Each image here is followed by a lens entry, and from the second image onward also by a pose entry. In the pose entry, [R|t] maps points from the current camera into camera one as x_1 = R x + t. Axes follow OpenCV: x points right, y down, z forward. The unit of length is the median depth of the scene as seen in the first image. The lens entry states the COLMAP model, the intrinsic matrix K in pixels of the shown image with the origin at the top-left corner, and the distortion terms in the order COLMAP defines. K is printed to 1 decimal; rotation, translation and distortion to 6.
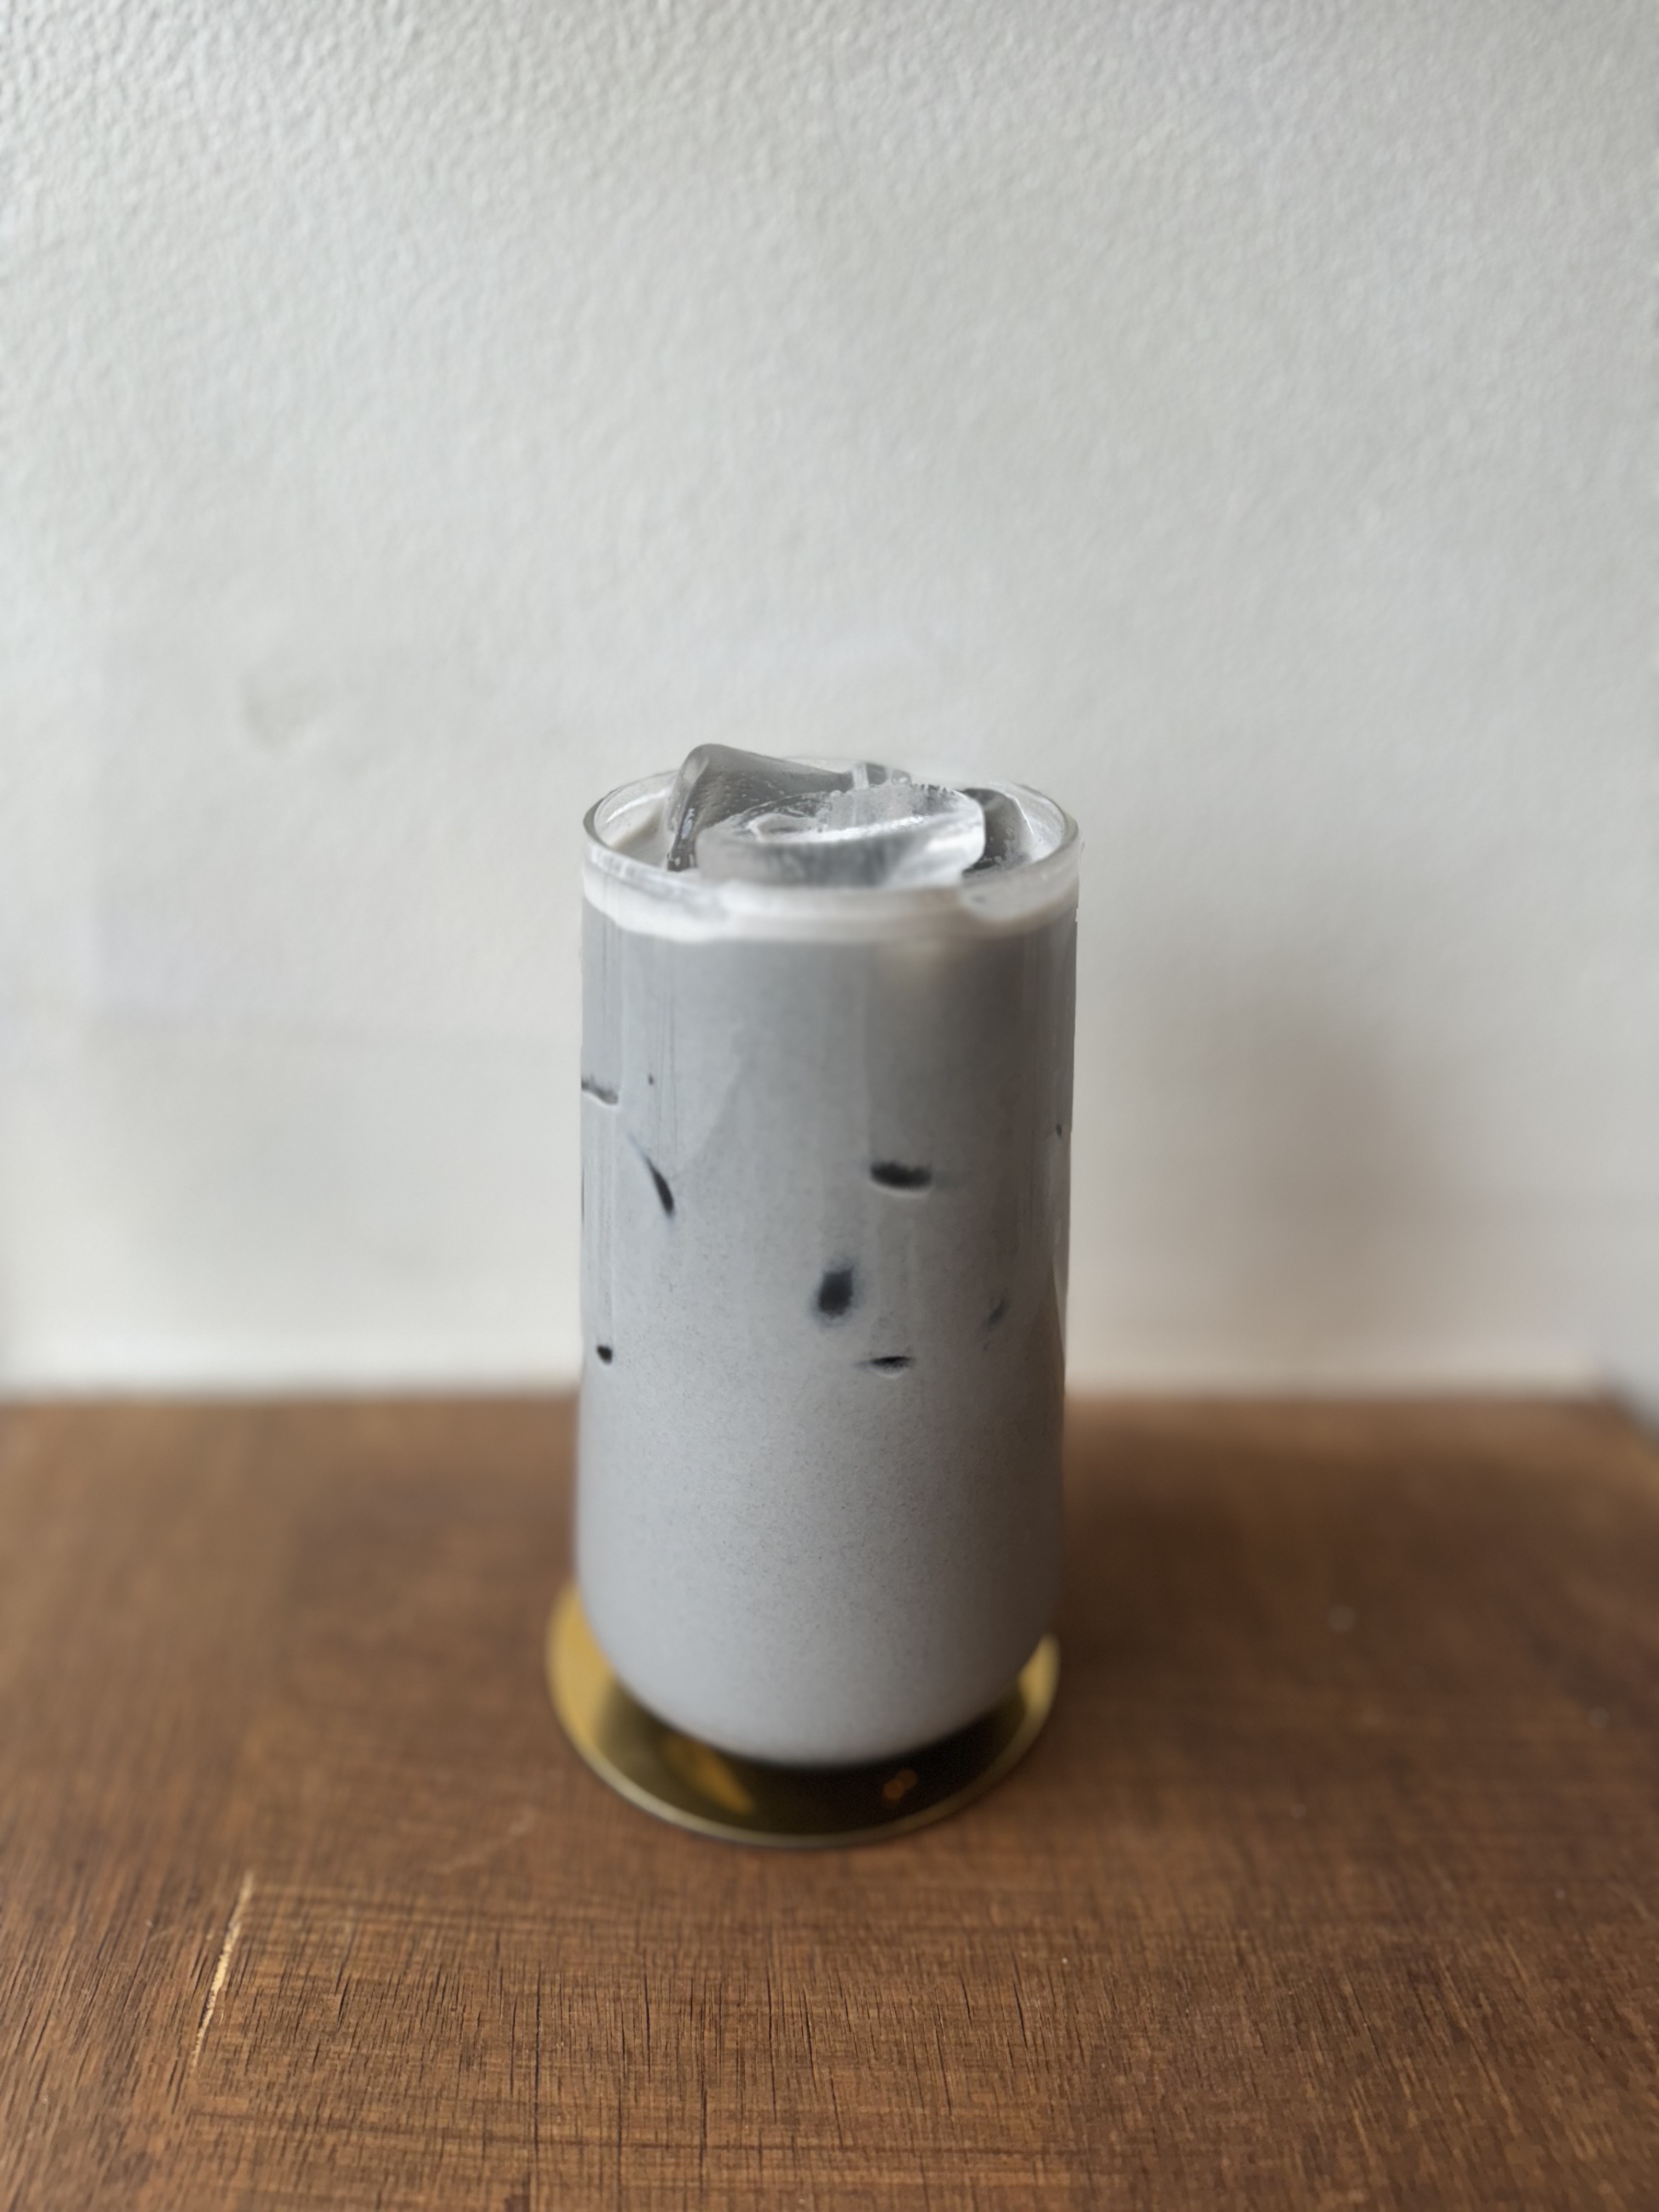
lens RADIAL K [[1542.8, 0, 816.8], [0, 1542.8, 1115.8], [0, 0, 1]] dist [-0.061436, 0.026158]
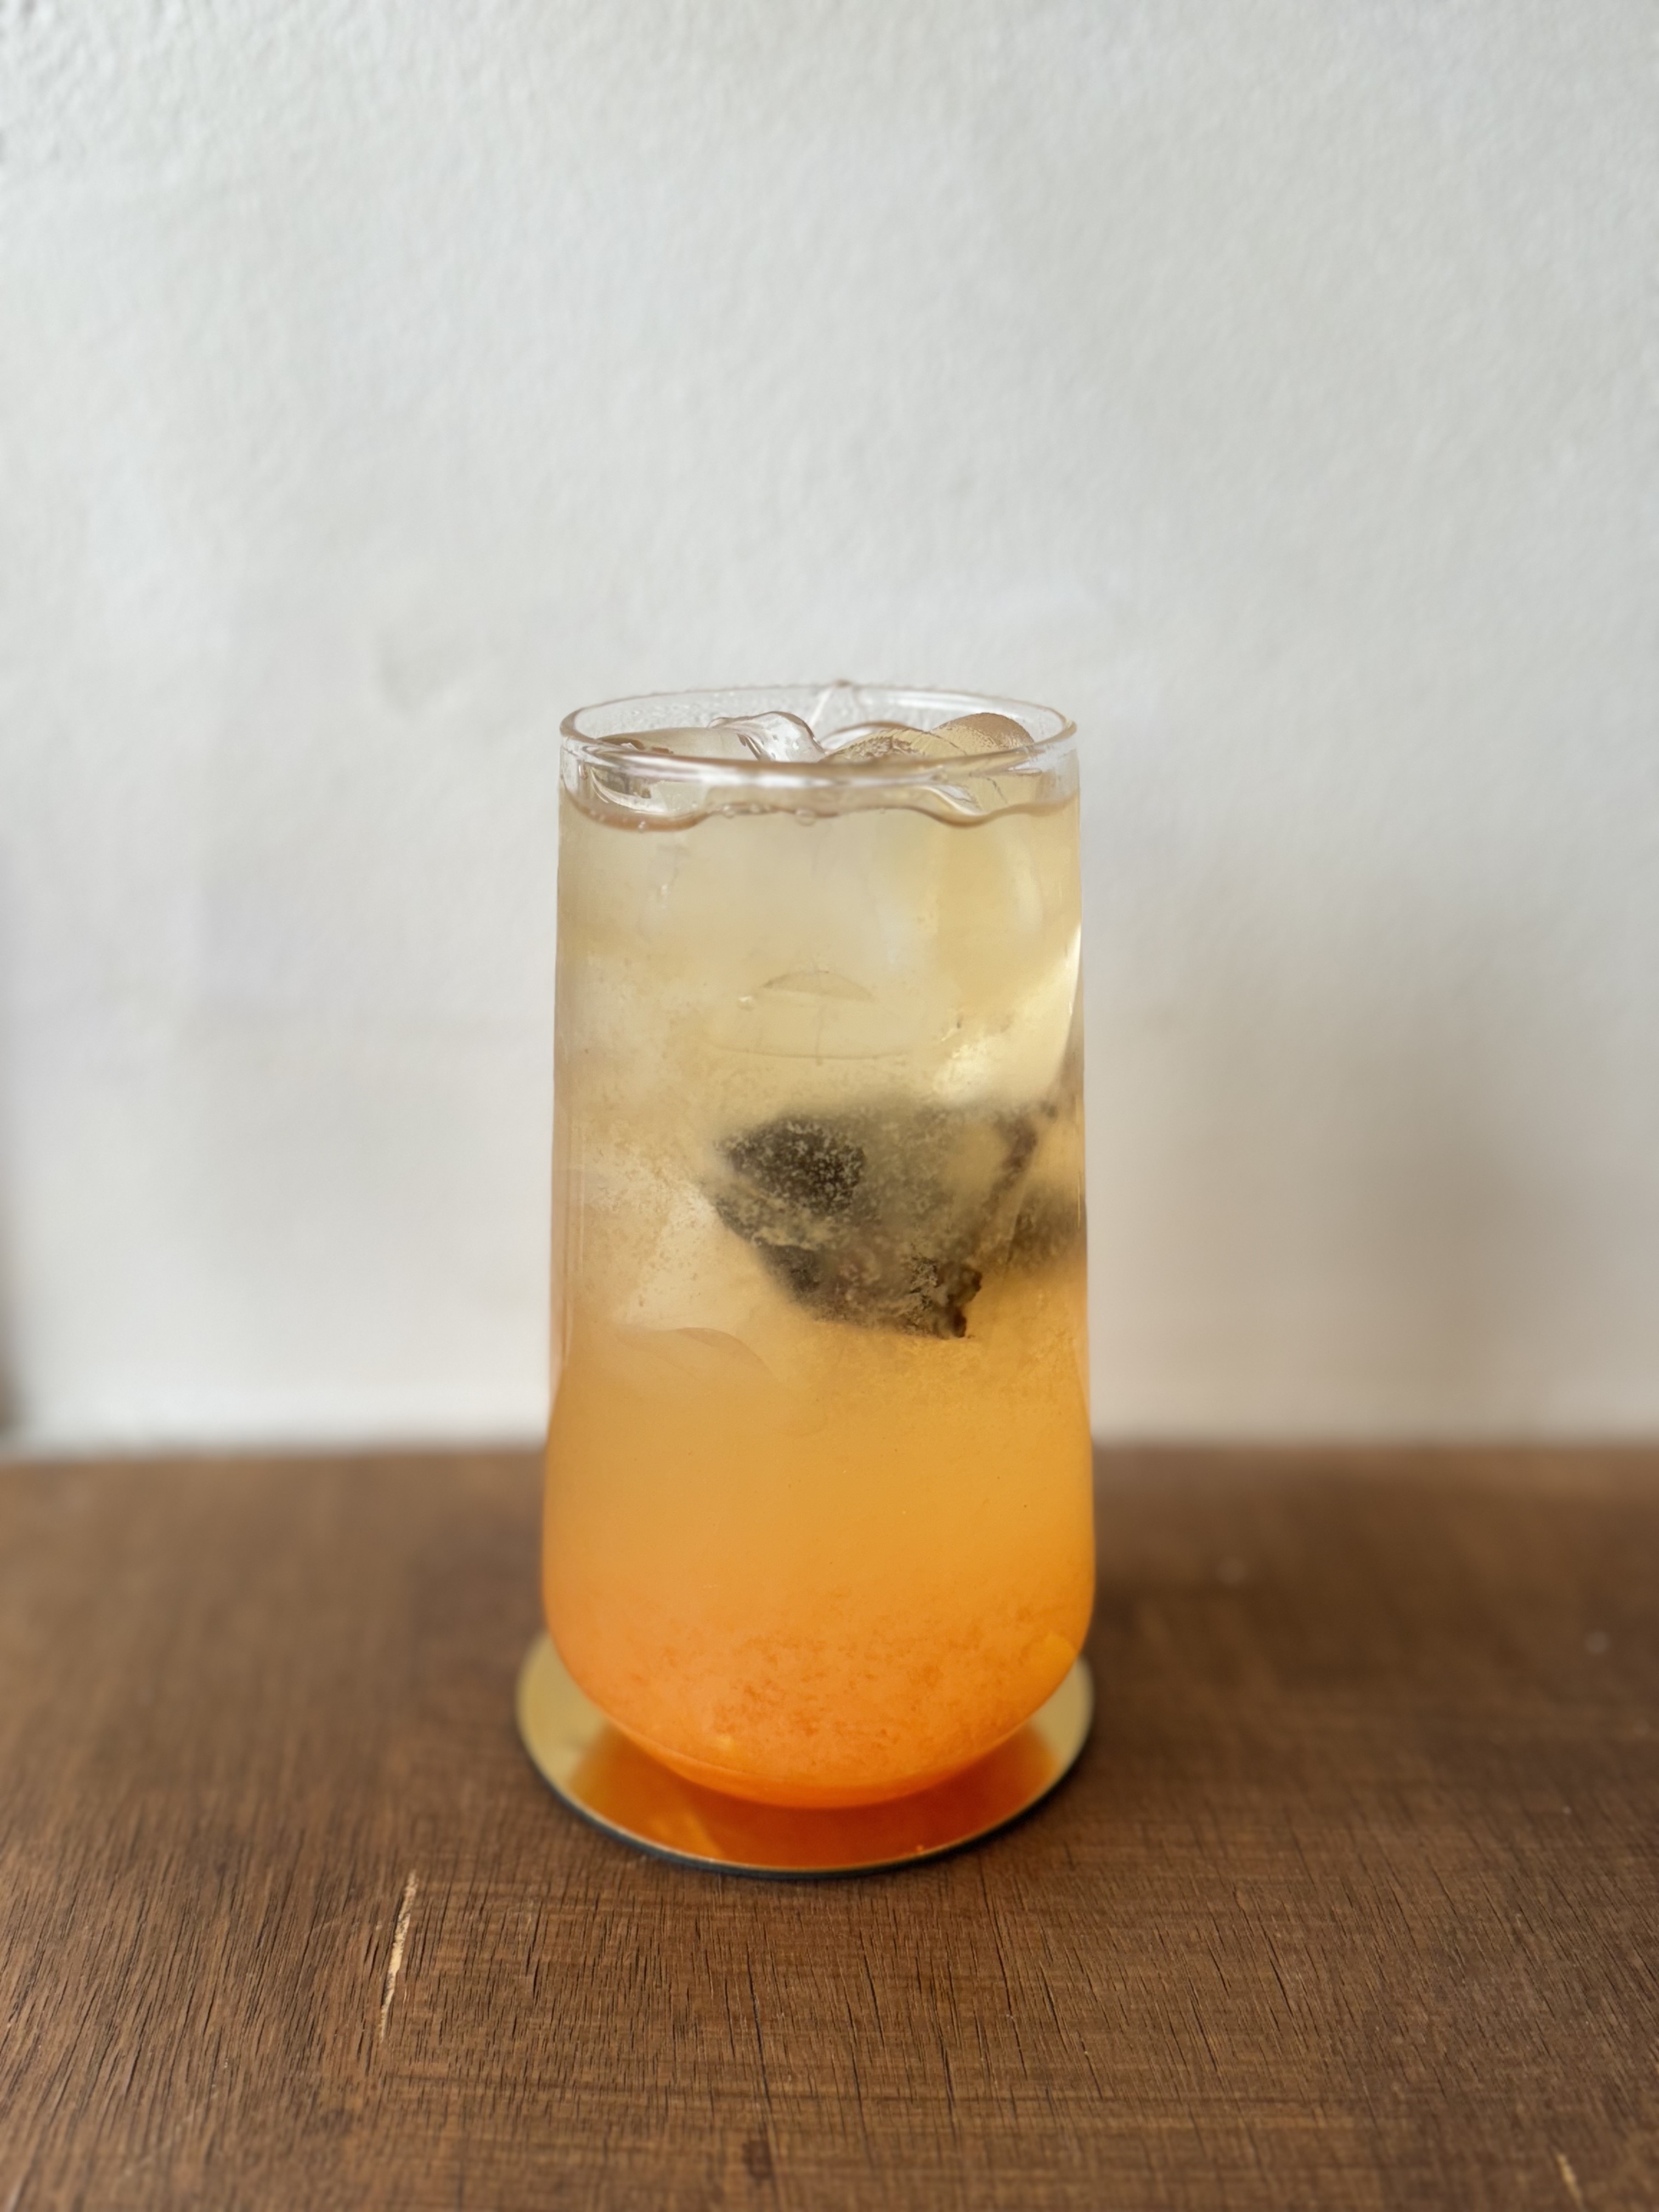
lens RADIAL K [[2009.8, 0, 809.1], [0, 2009.8, 1151.1], [0, 0, 1]] dist [-0.039490, 0.000000]
pose [[0.999914, -0.010356, -0.008048, -0.128524], [0.009360, 0.993296, -0.115223, 0.220129], [0.009187, 0.115138, 0.993307, -0.239368]]
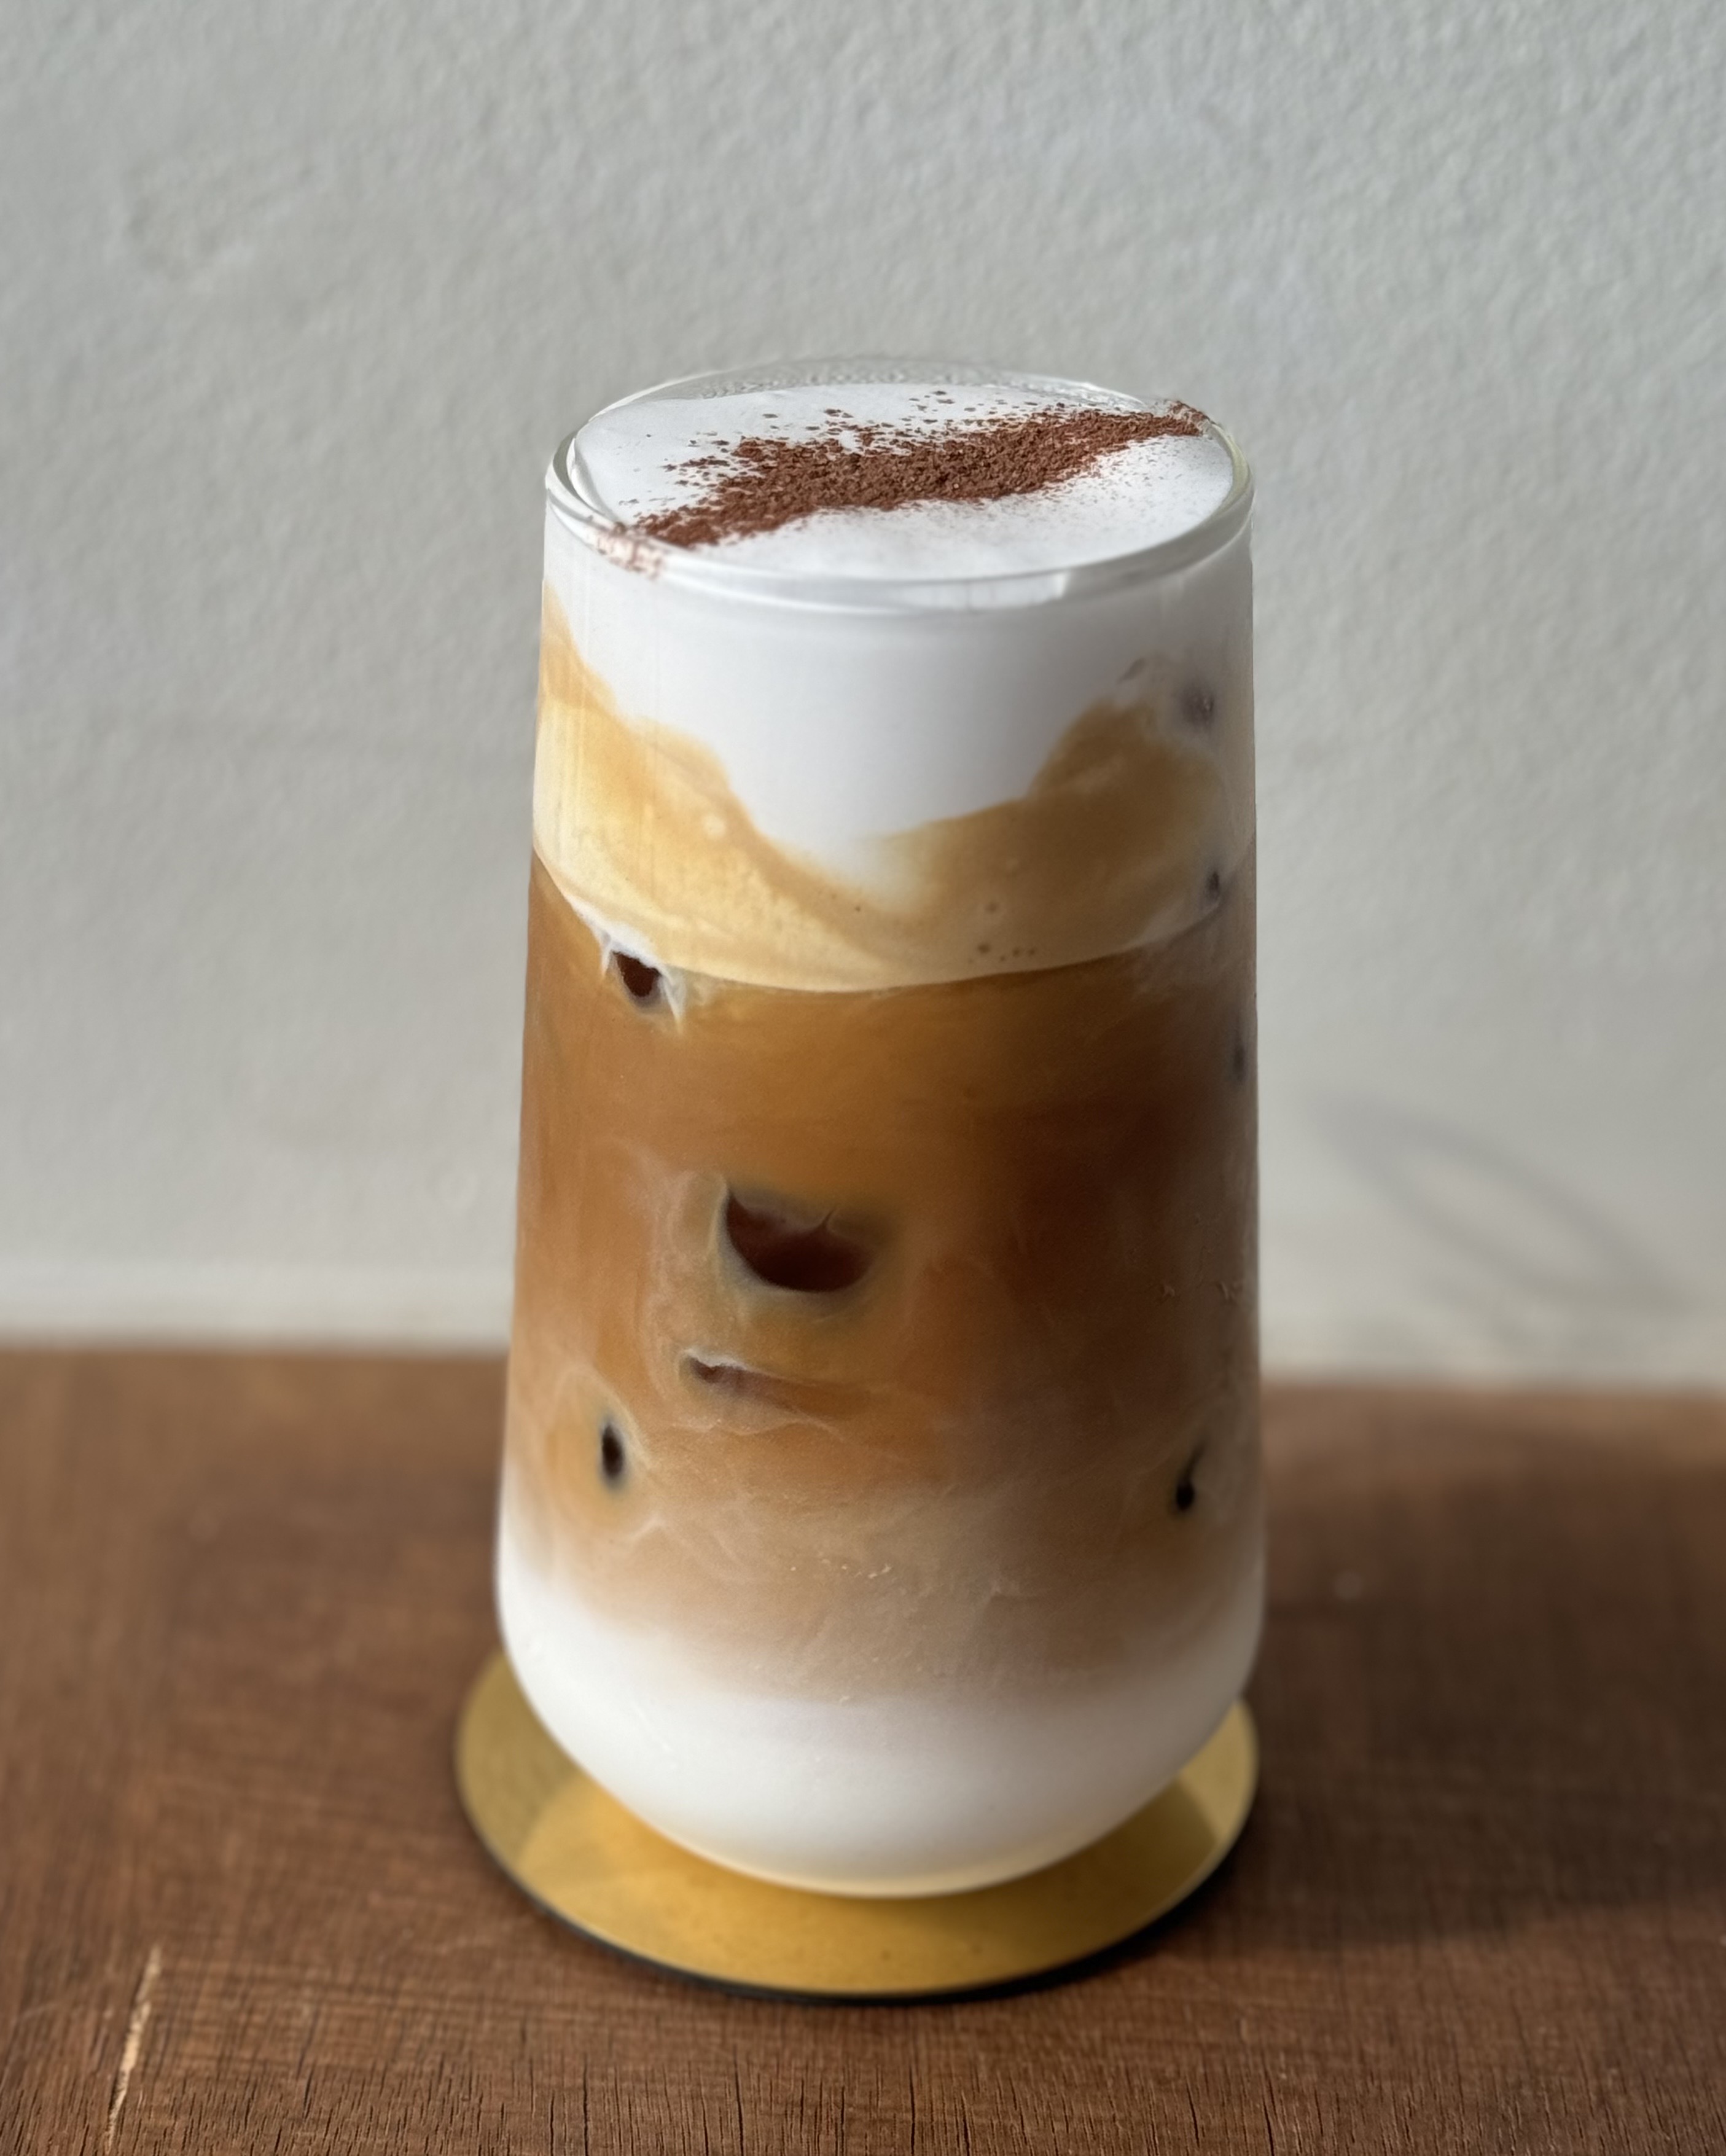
lens RADIAL K [[4246.0, 0, 852.2], [0, 4246.0, 1079.7], [0, 0, 1]] dist [0.062177, 0.000000]
pose [[0.998261, 0.026001, -0.052901, 0.031689], [-0.025750, 0.999654, 0.005438, 0.094264], [0.053024, -0.004066, 0.998585, -0.934646]]
